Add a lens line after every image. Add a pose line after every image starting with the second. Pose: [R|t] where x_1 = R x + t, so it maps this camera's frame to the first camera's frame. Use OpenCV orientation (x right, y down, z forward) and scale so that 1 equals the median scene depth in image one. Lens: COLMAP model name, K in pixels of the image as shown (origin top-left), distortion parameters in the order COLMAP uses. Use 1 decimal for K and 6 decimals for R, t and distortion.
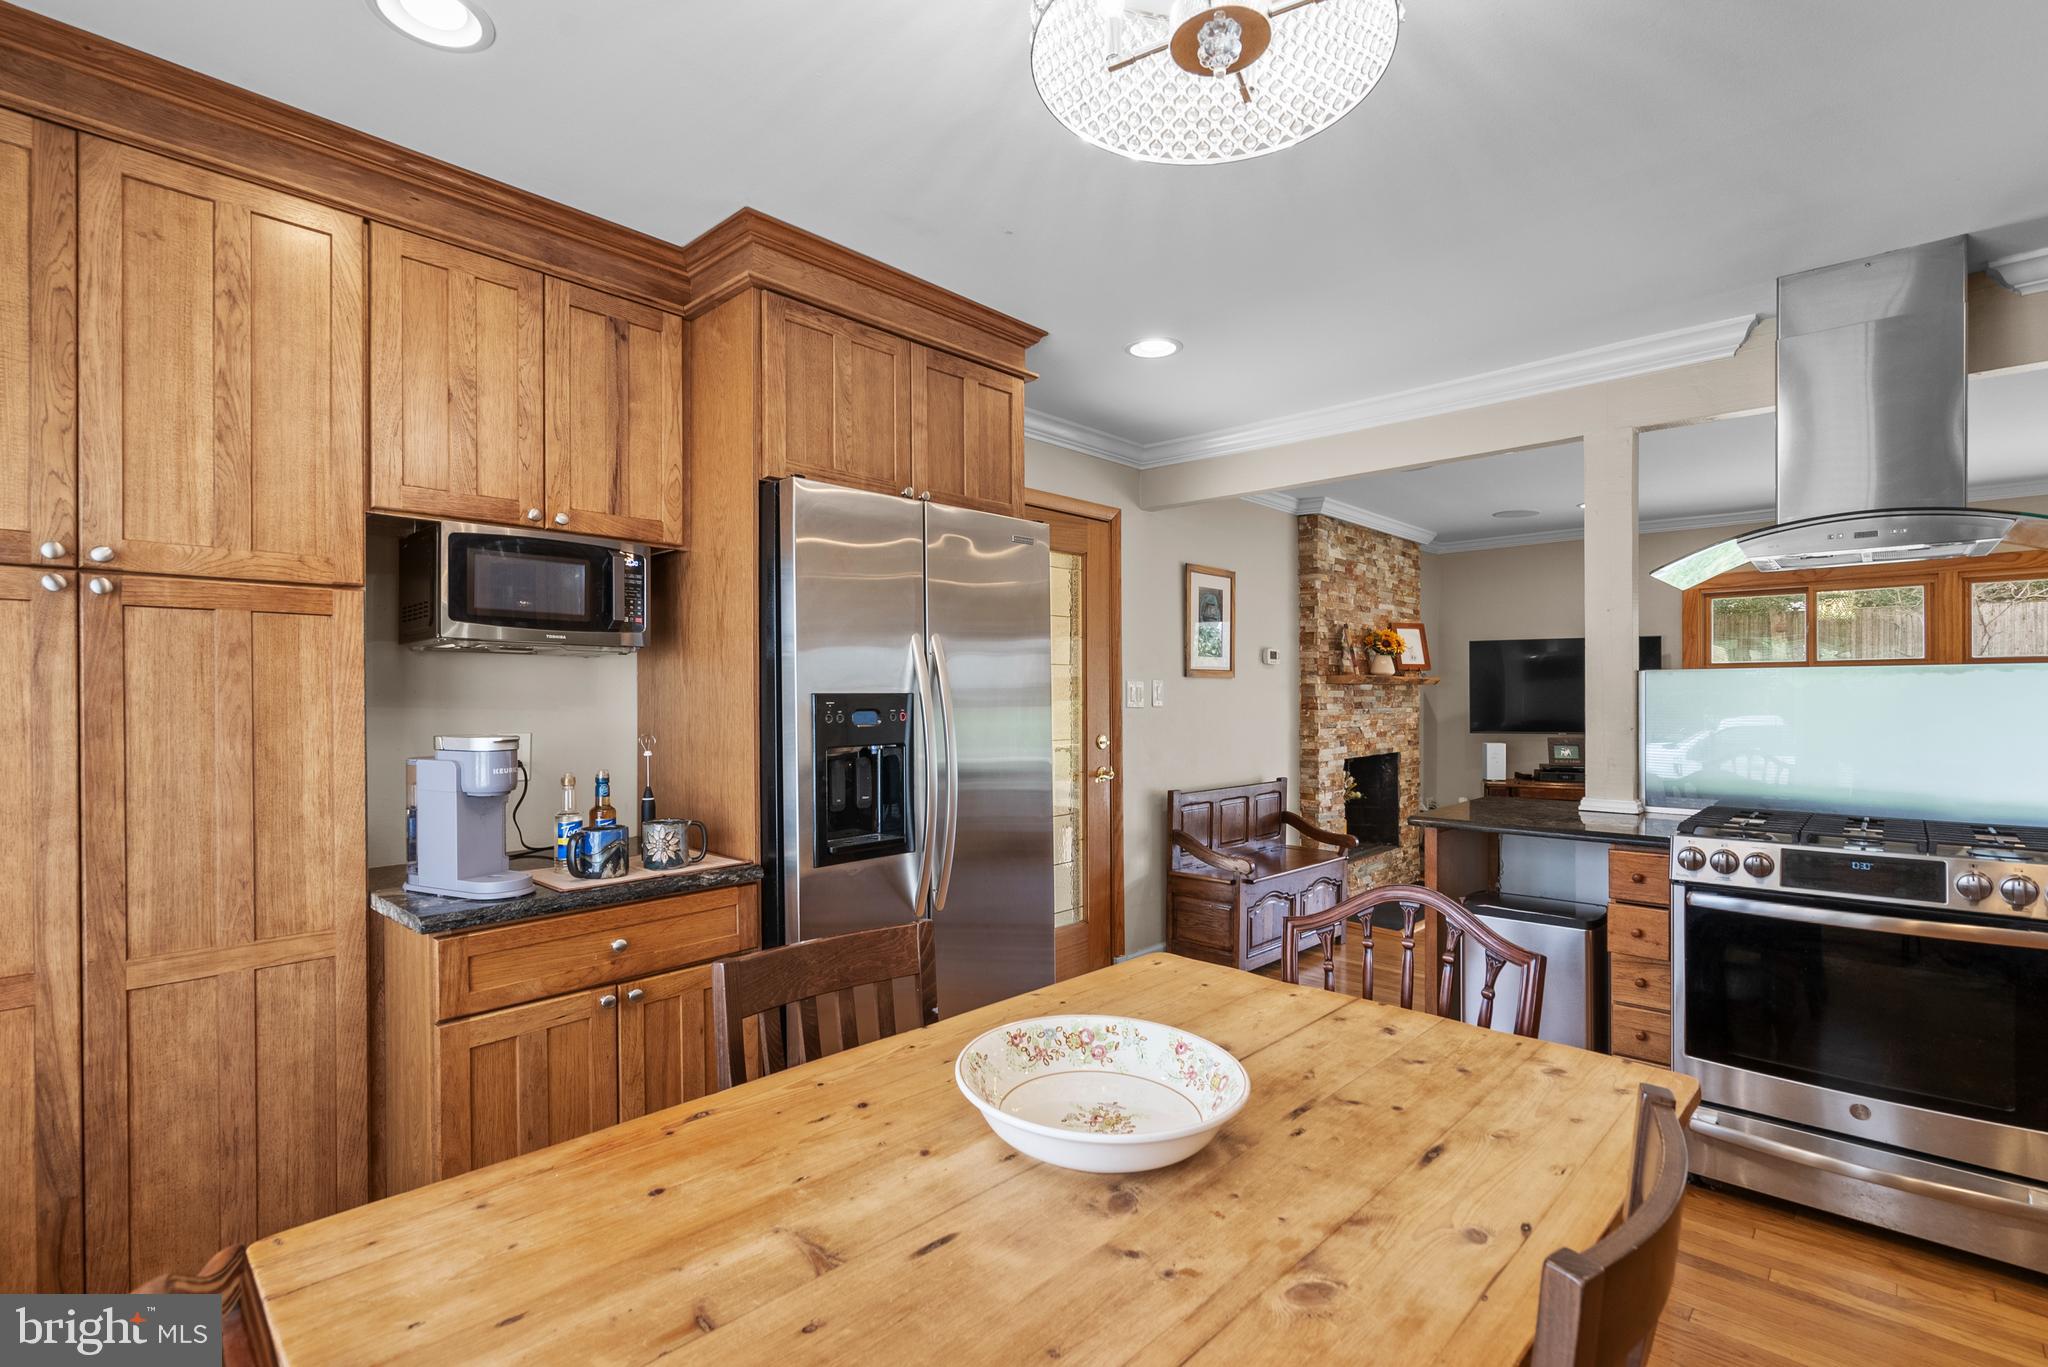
lens RADIAL K [[943.9, 0, 1018.2], [0, 943.9, 690.7], [0, 0, 1]] dist [-0.002303, 0.000841]
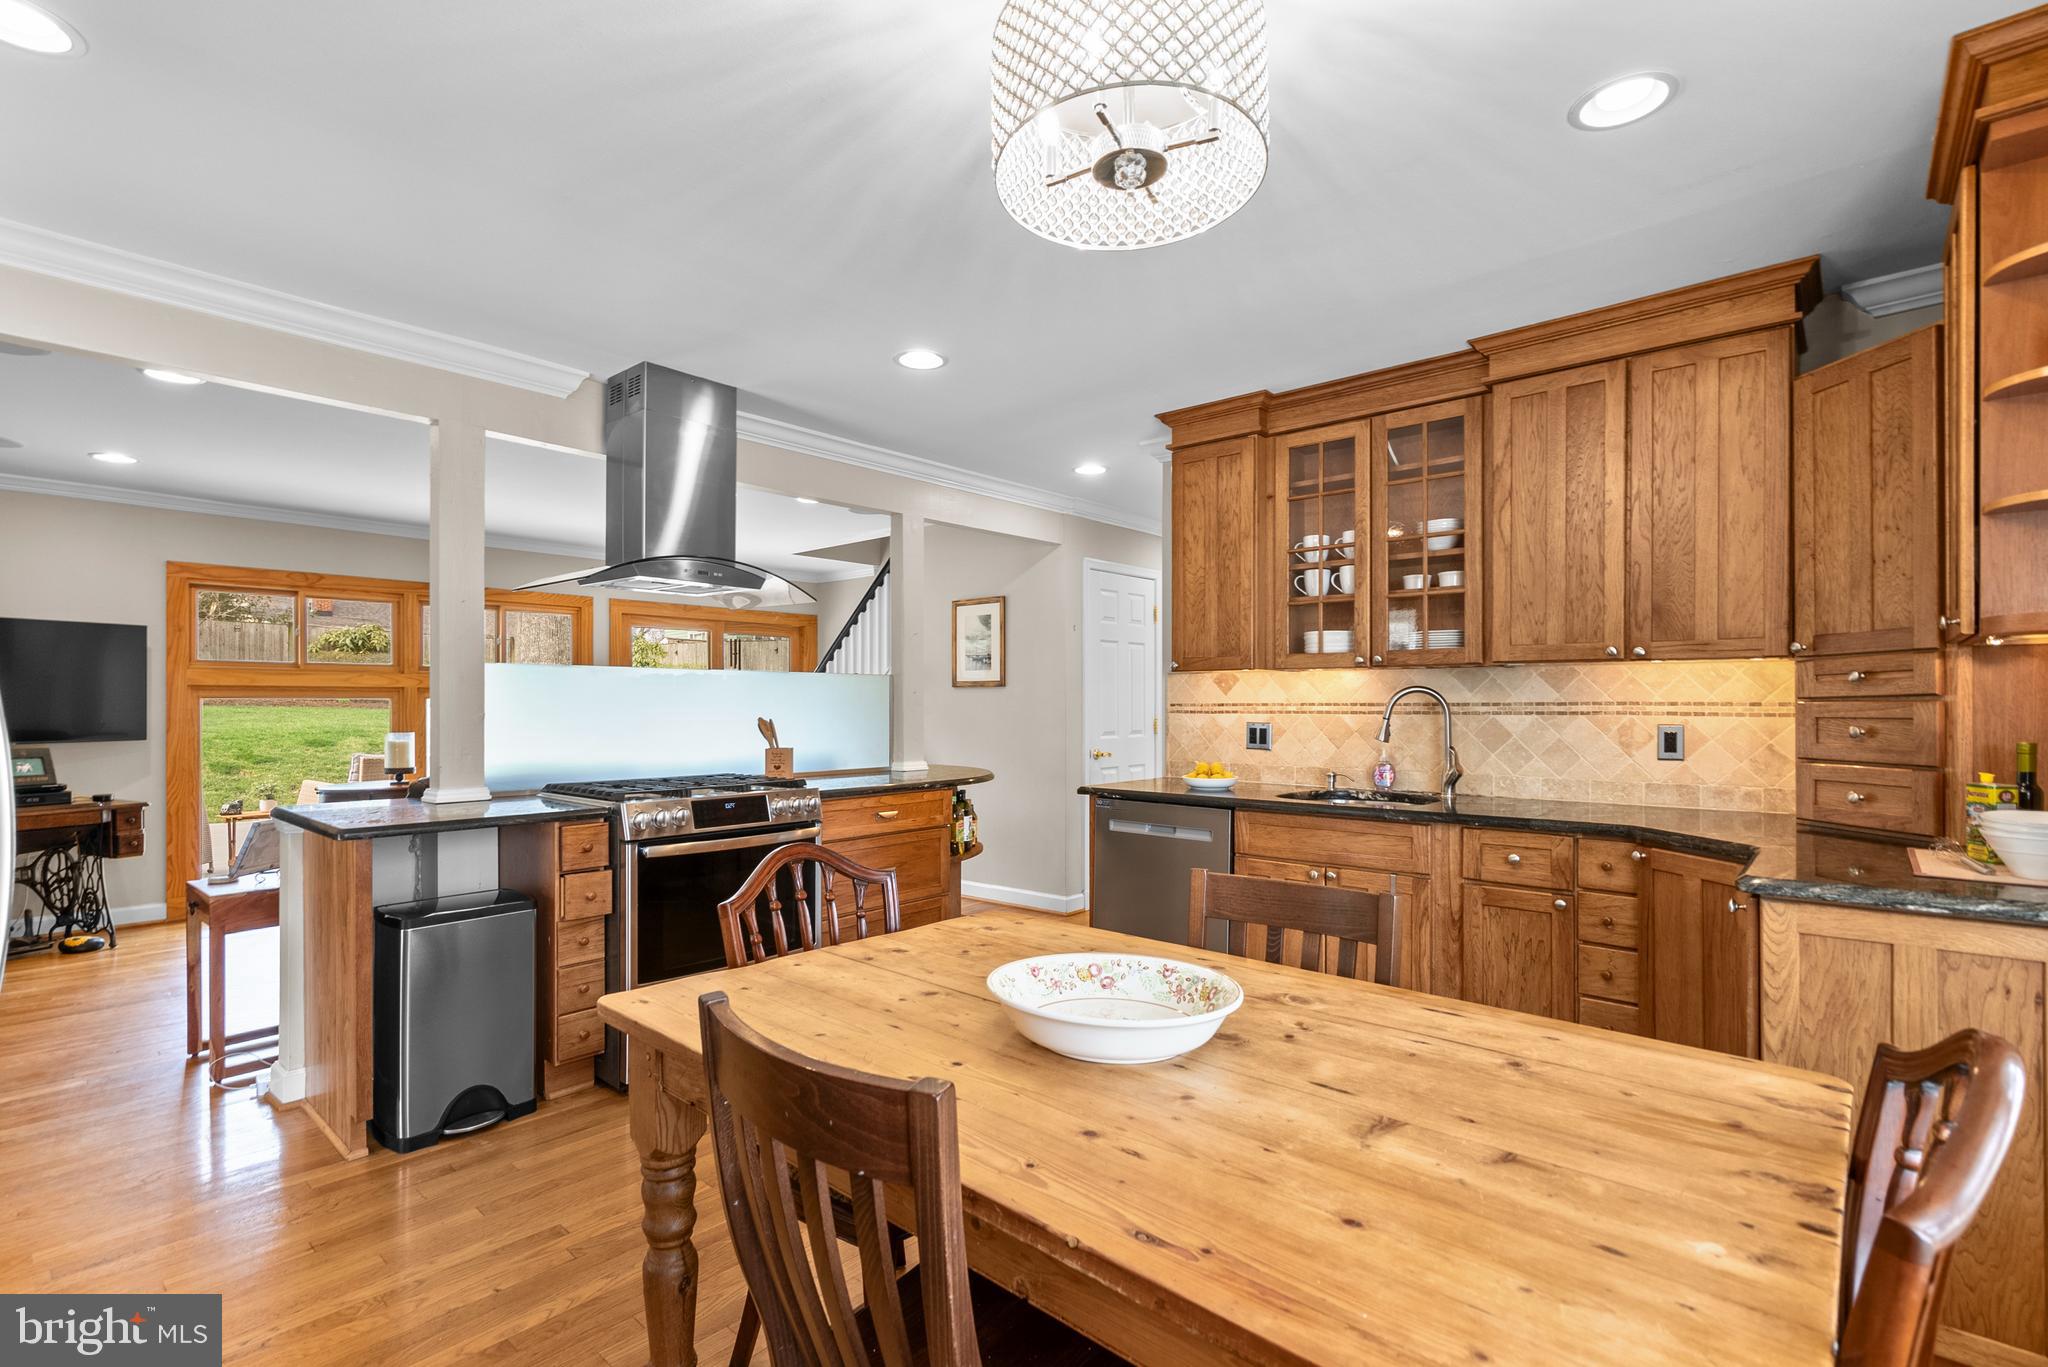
lens RADIAL K [[942.1, 0, 1016.9], [0, 942.1, 709.1], [0, 0, 1]] dist [-0.002368, 0.000878]
pose [[-0.022416, -0.001870, 0.999747, -0.513670], [-0.004592, 0.999988, 0.001768, 0.032003], [-0.999738, -0.004552, -0.022424, 0.558956]]
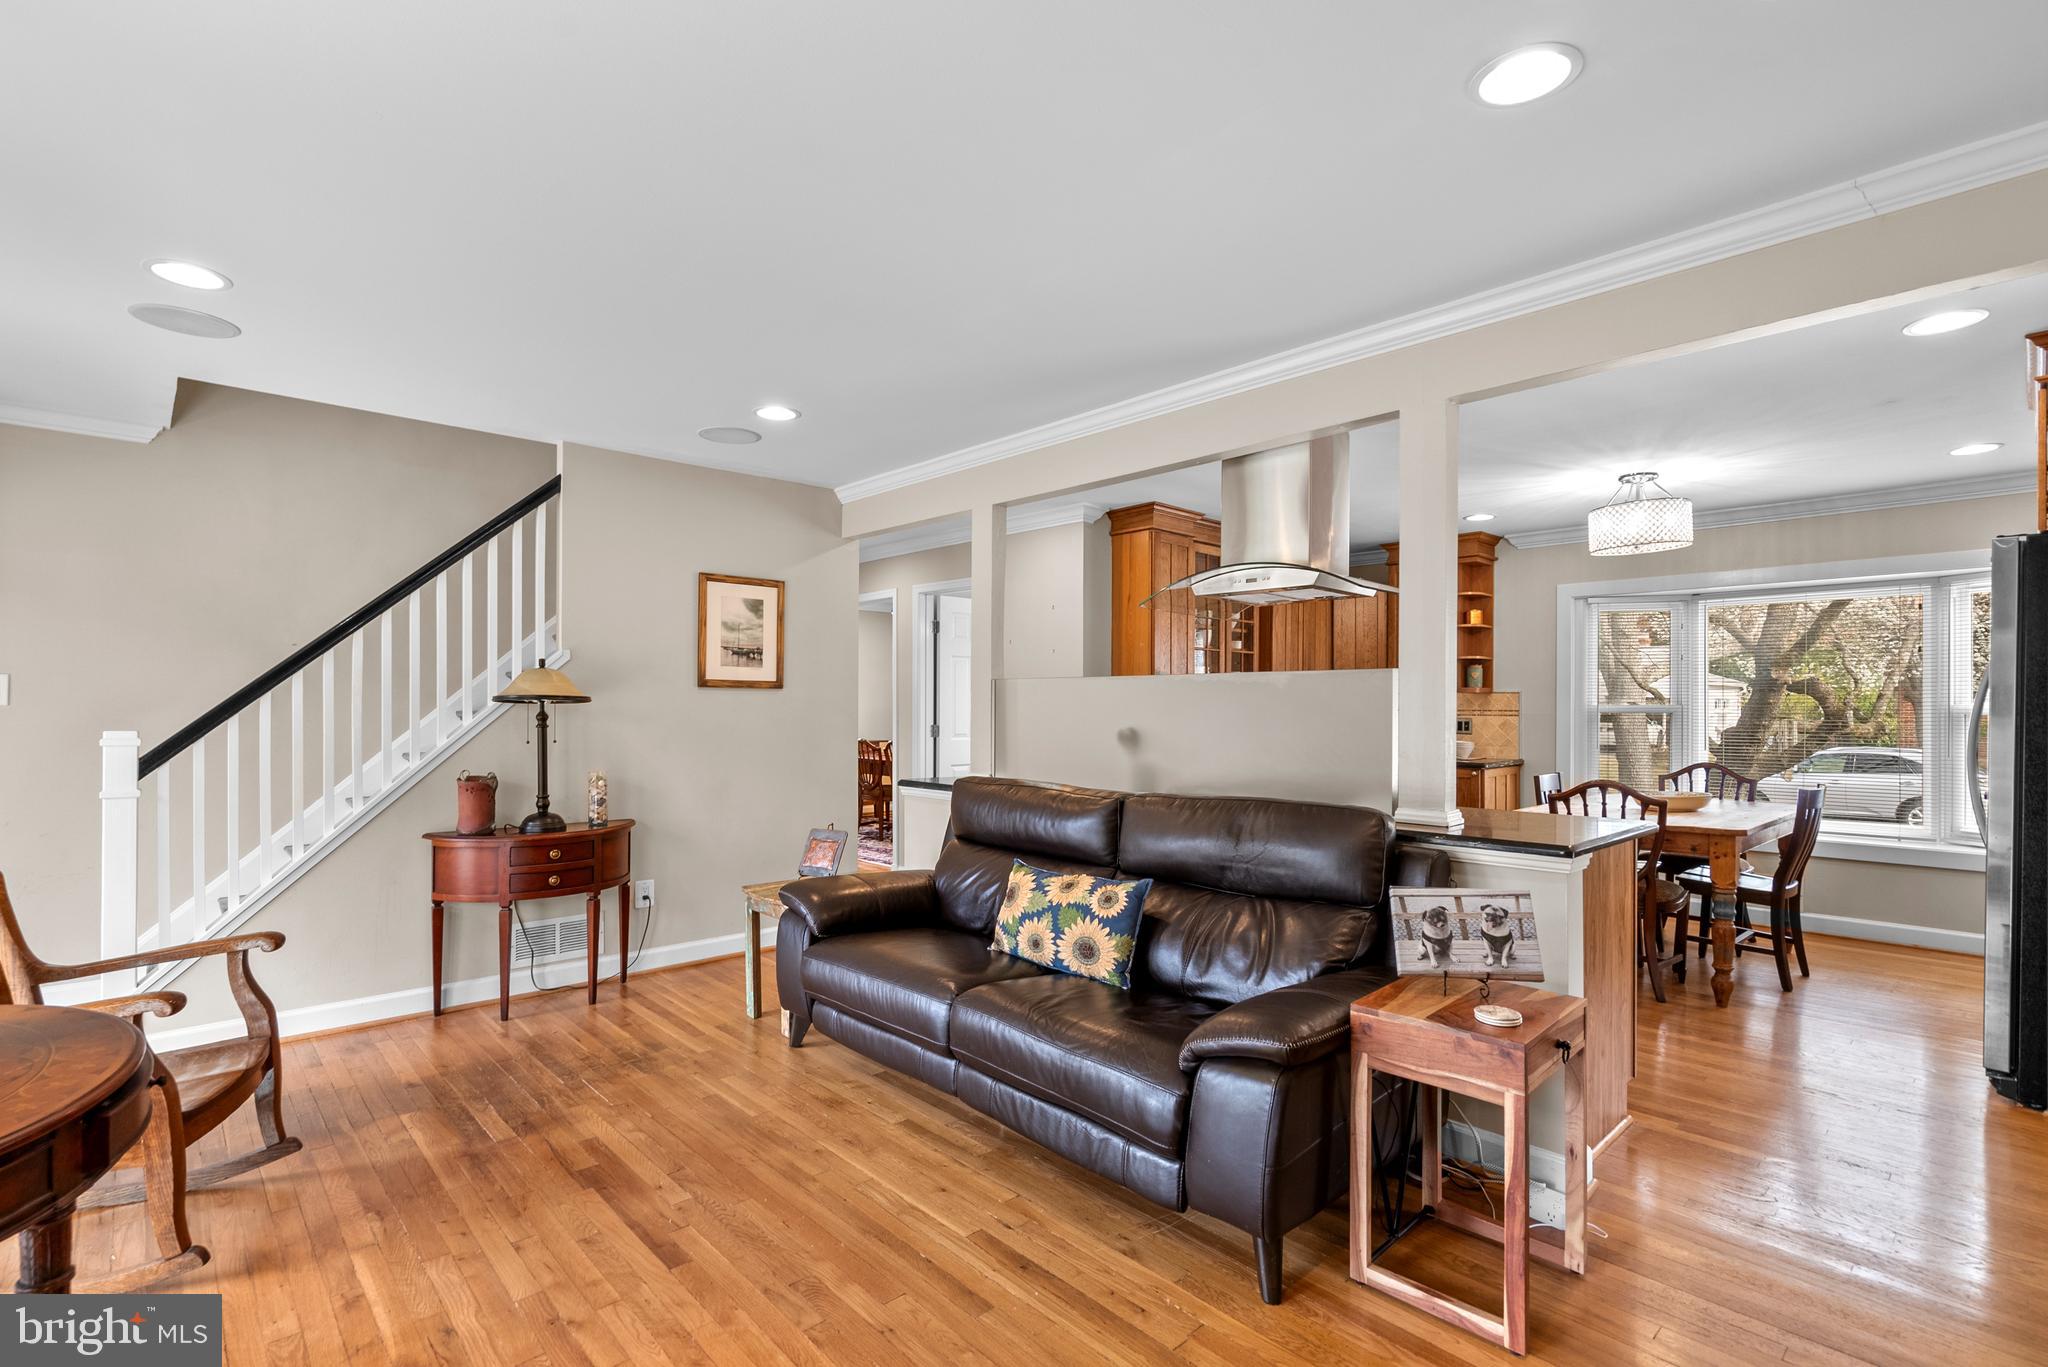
lens RADIAL K [[954.9, 0, 1016.9], [0, 954.9, 709.8], [0, 0, 1]] dist [0.012625, 0.000124]
pose [[-0.997397, -0.001183, 0.072092, 1.274908], [-0.001388, 0.999995, -0.002788, 0.029544], [-0.072088, -0.002881, -0.997394, 2.592115]]
